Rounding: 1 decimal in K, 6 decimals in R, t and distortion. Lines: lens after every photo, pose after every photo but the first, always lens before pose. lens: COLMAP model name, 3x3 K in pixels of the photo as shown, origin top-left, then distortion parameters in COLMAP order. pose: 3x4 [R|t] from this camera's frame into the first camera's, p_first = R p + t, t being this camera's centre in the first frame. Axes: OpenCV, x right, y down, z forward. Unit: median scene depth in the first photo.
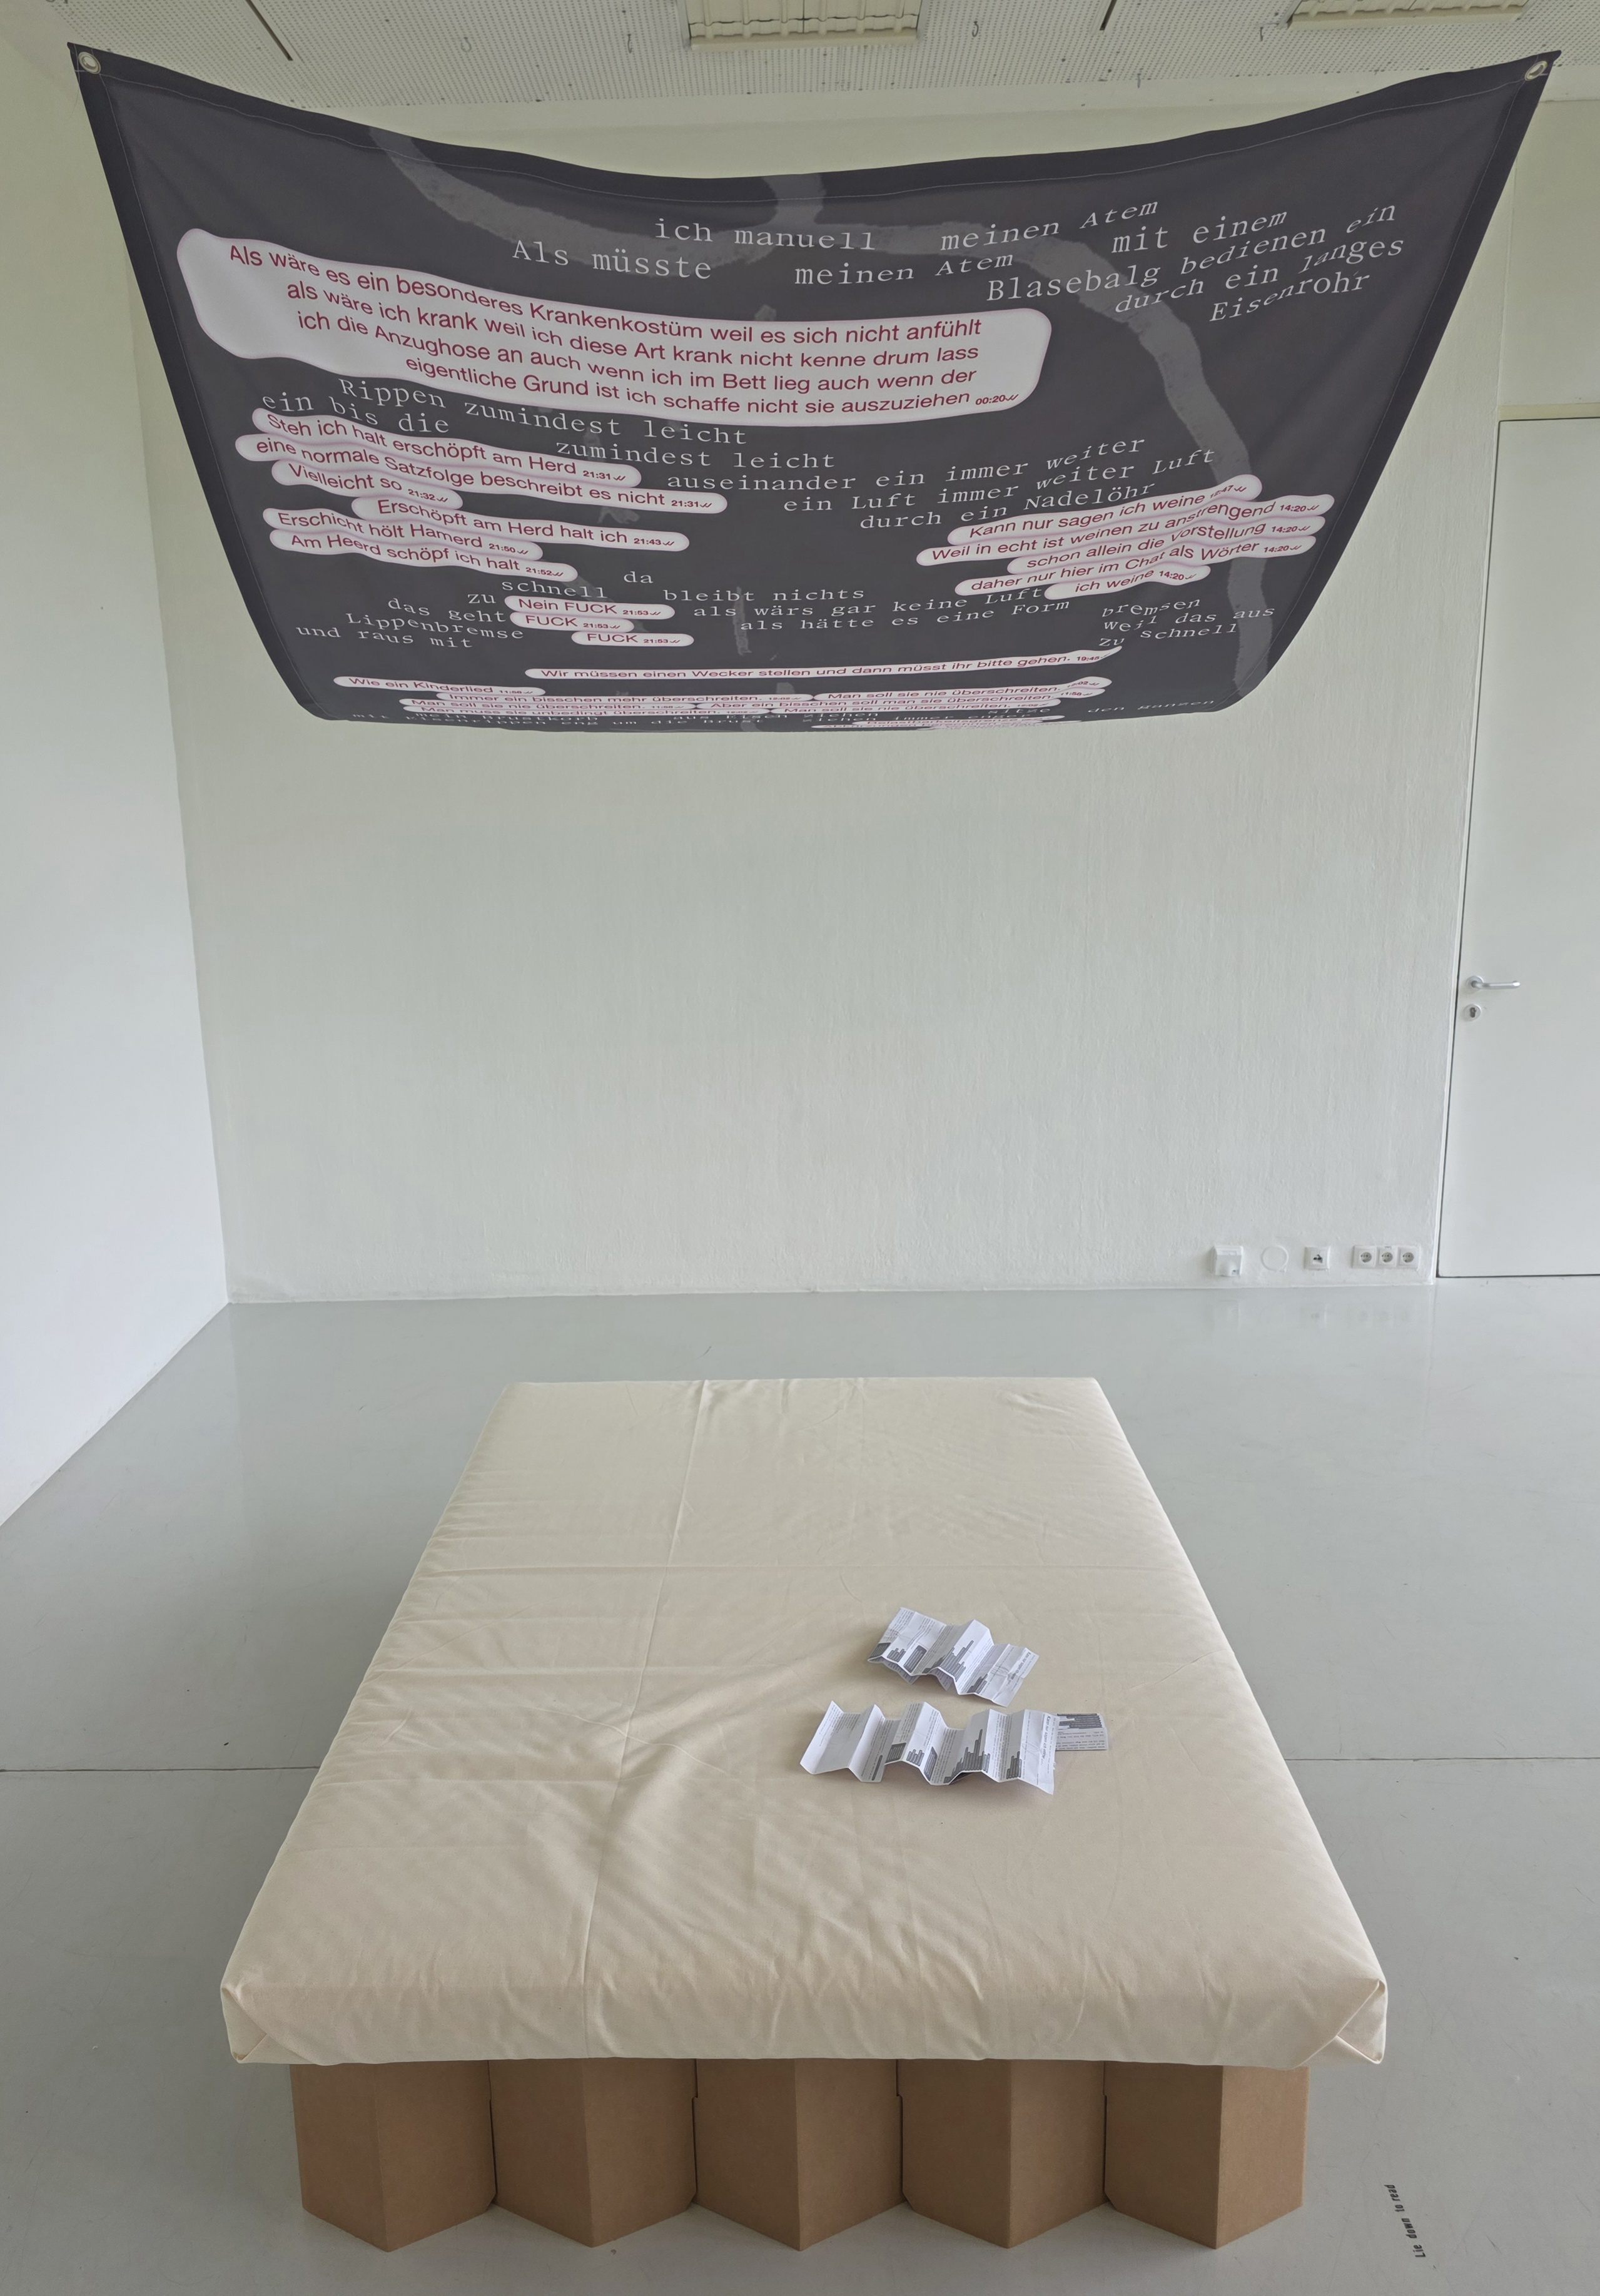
lens RADIAL K [[1566.2, 0, 673.0], [0, 1566.2, 1148.5], [0, 0, 1]] dist [-0.000577, 0.000148]
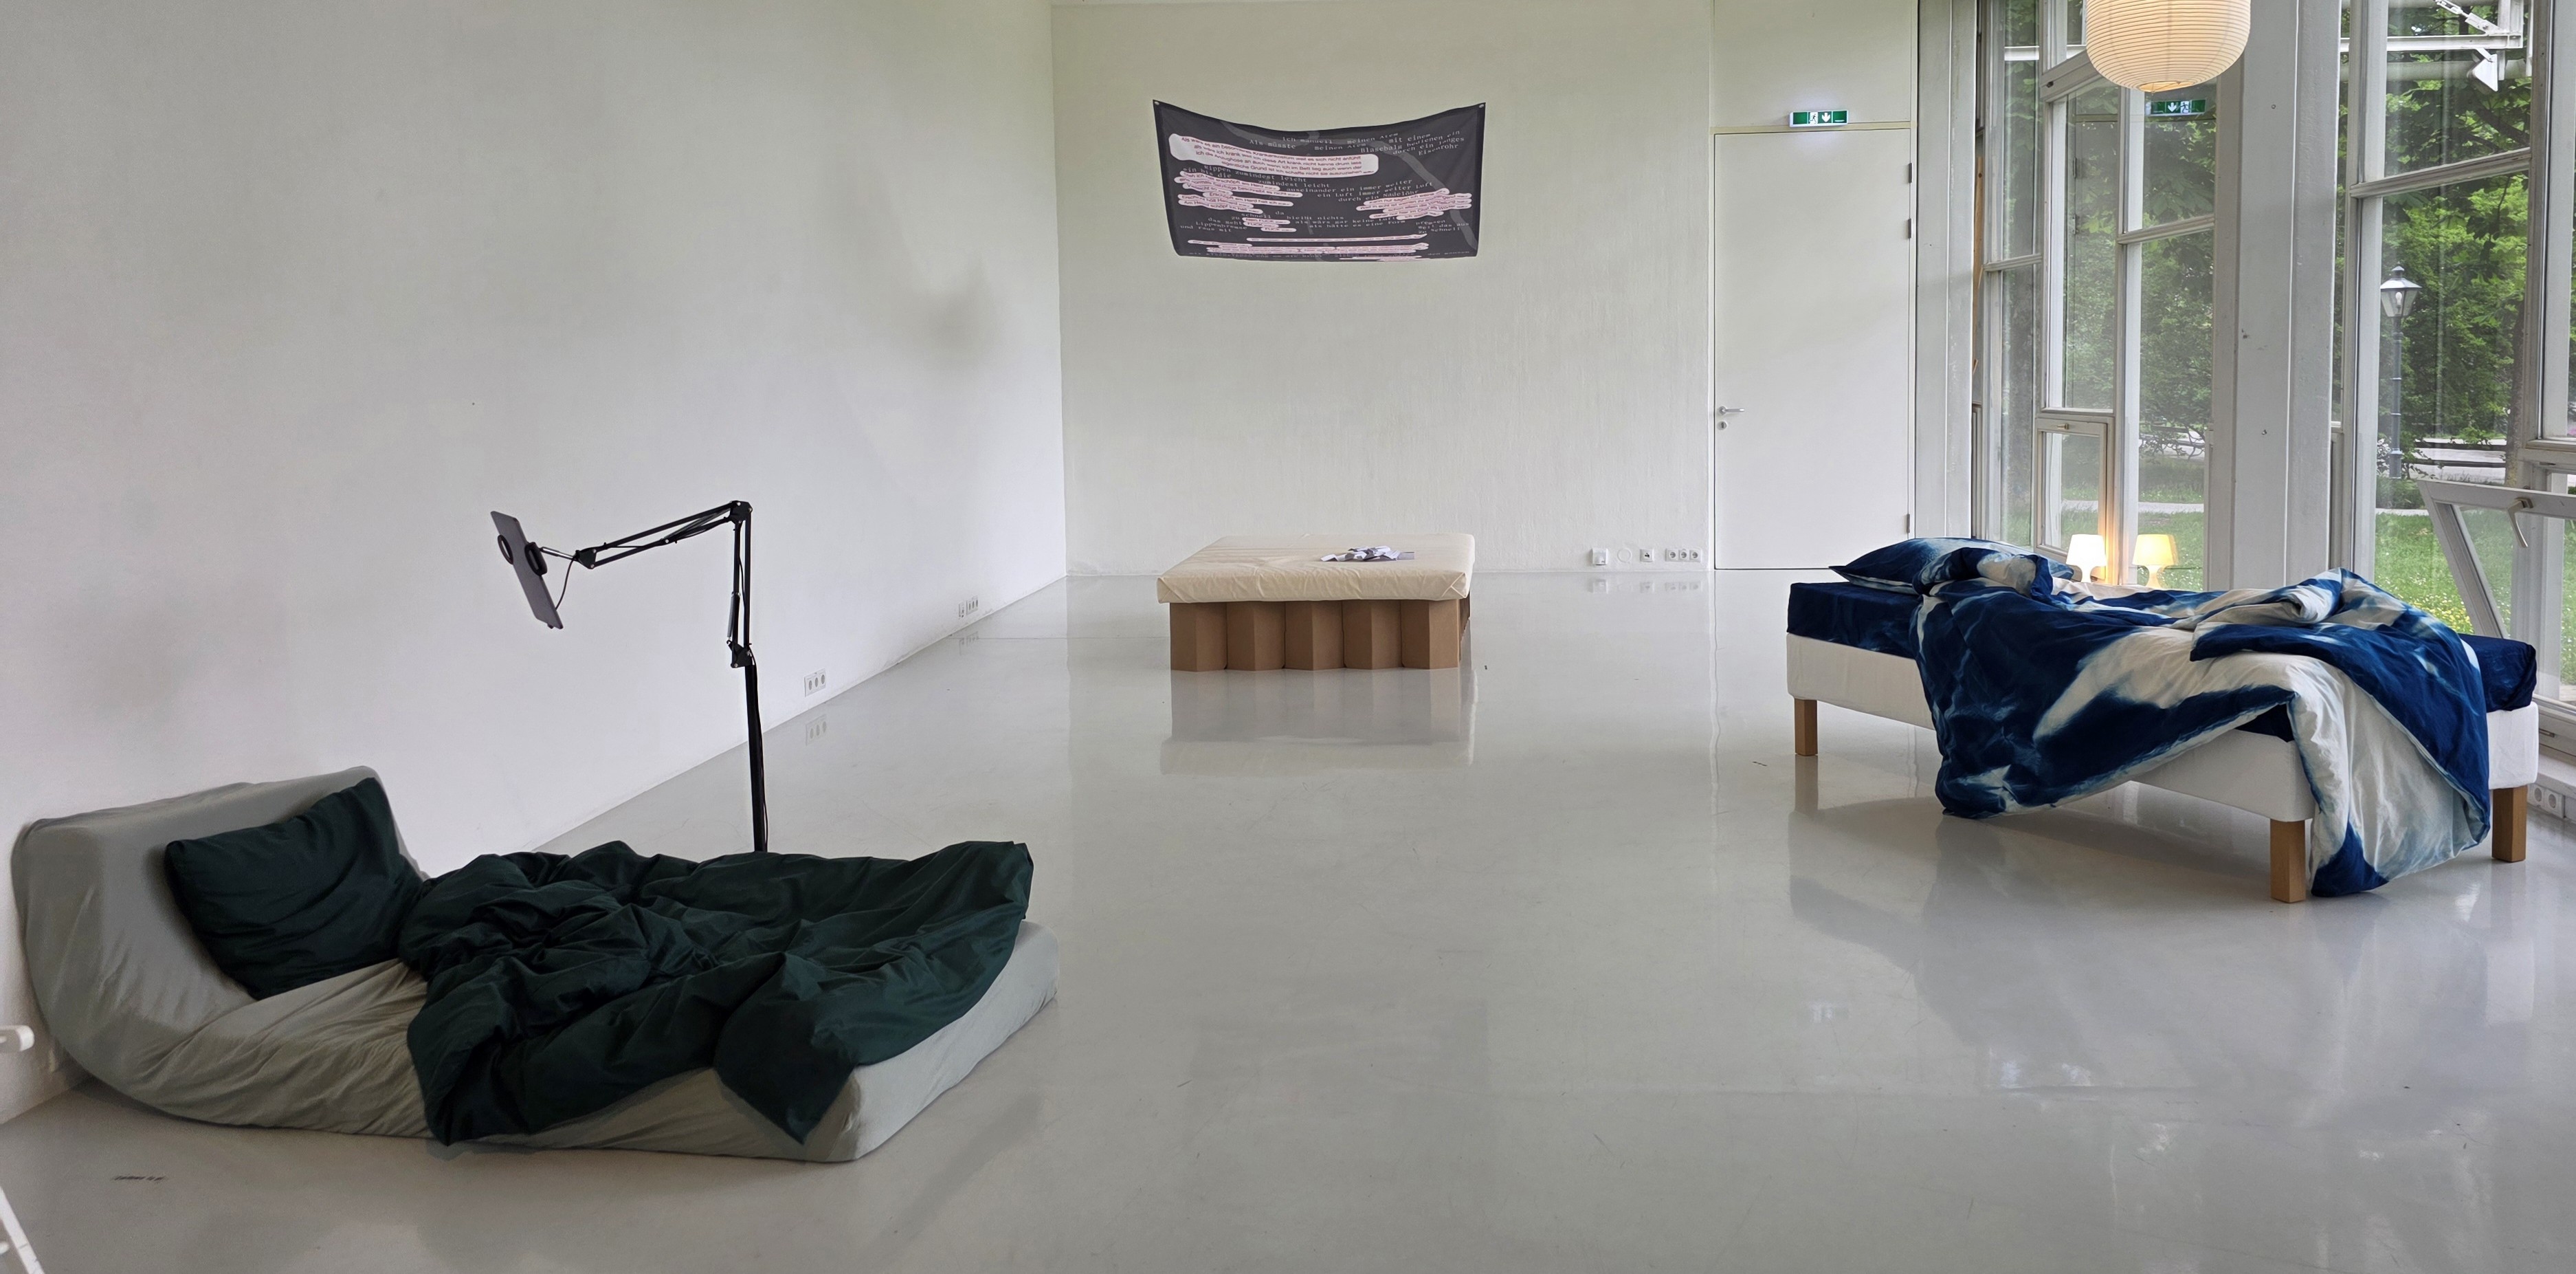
lens RADIAL K [[2012.9, 0, 1288.0], [0, 2012.9, 637.0], [0, 0, 1]] dist [-0.000305, 0.002820]
pose [[0.998901, 0.018912, -0.042883, 0.215891], [-0.023962, 0.992424, -0.120497, 1.172687], [0.040279, 0.121392, 0.991787, -3.508641]]
